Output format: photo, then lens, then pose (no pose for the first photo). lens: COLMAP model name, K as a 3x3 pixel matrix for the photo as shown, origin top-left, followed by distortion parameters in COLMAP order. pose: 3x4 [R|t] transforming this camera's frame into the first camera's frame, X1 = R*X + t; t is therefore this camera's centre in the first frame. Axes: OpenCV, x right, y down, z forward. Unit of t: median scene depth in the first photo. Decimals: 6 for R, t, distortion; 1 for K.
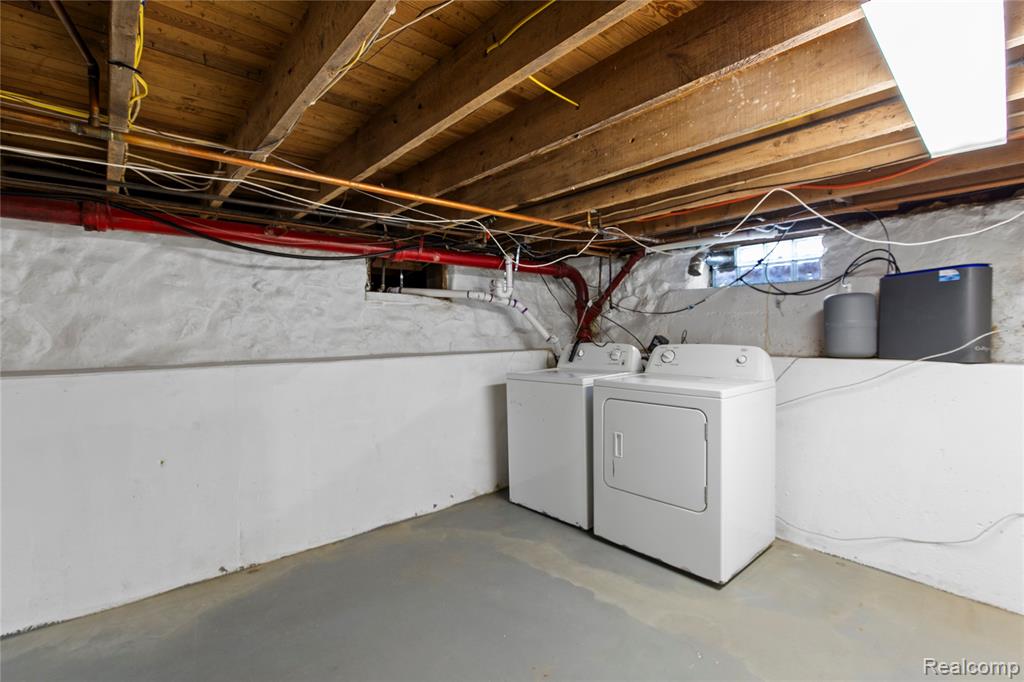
lens RADIAL K [[466.7, 0, 512.0], [0, 466.7, 341.0], [0, 0, 1]] dist [-0.001012, -0.000230]
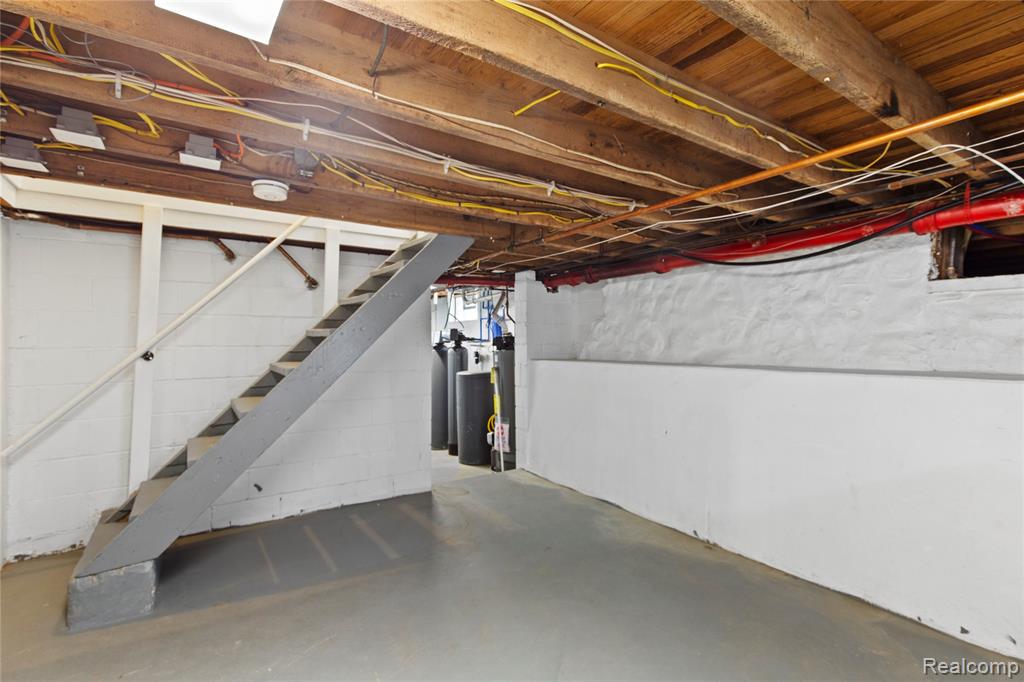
lens RADIAL K [[466.7, 0, 512.0], [0, 466.7, 341.0], [0, 0, 1]] dist [-0.001012, -0.000230]
pose [[-0.108249, 0.004522, -0.994114, 0.539900], [-0.017377, 0.999828, 0.006440, -0.010780], [0.993972, 0.017972, -0.108152, 0.539094]]
